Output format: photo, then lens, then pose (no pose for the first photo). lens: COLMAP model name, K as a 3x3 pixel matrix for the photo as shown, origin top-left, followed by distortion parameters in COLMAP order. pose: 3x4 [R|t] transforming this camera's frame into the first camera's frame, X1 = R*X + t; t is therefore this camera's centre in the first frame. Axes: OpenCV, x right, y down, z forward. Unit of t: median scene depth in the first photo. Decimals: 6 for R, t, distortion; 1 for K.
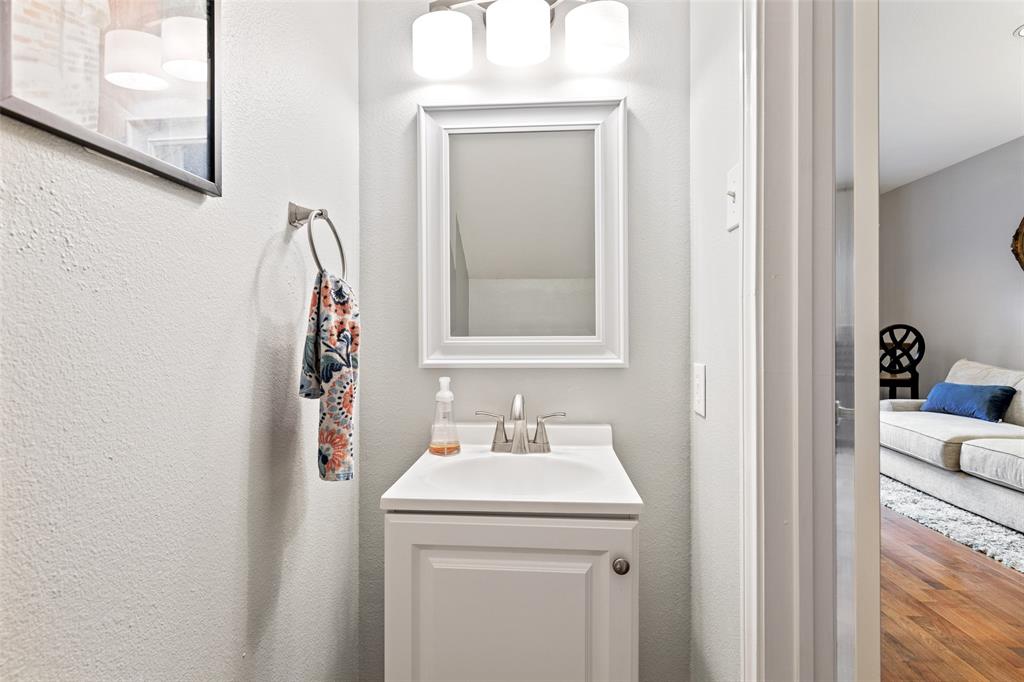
lens RADIAL K [[501.8, 0, 511.4], [0, 501.8, 332.2], [0, 0, 1]] dist [-0.001294, 0.001870]
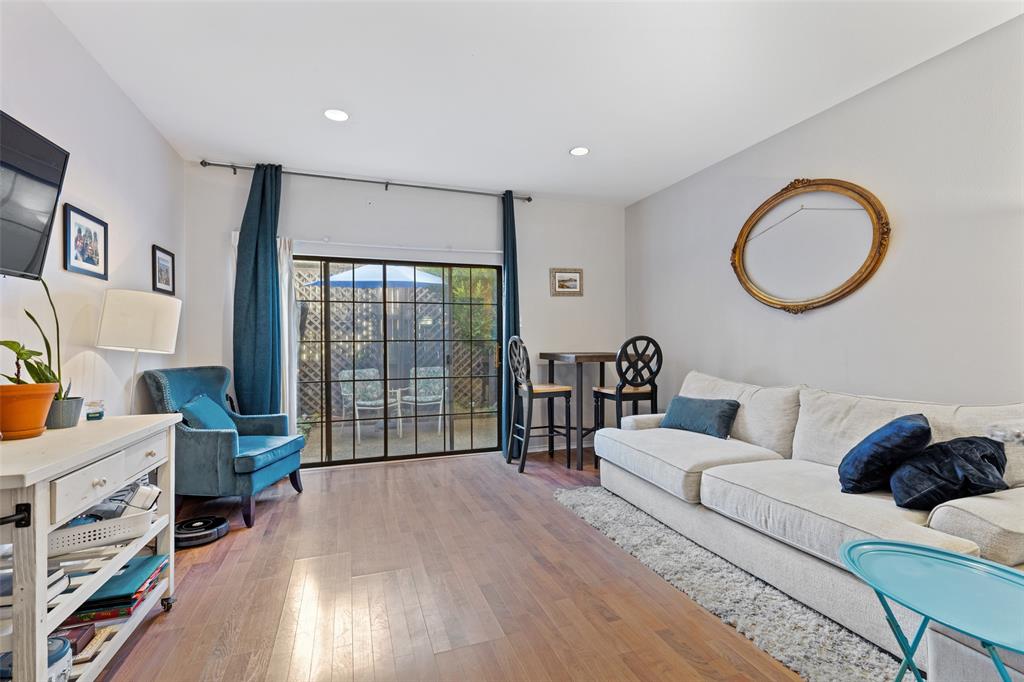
lens RADIAL K [[465.2, 0, 510.9], [0, 465.2, 342.3], [0, 0, 1]] dist [0.005034, -0.001429]
pose [[0.922746, -0.007677, 0.385332, 0.220687], [0.004618, 0.999950, 0.008863, -0.013297], [-0.385381, -0.006399, 0.922736, 0.302289]]
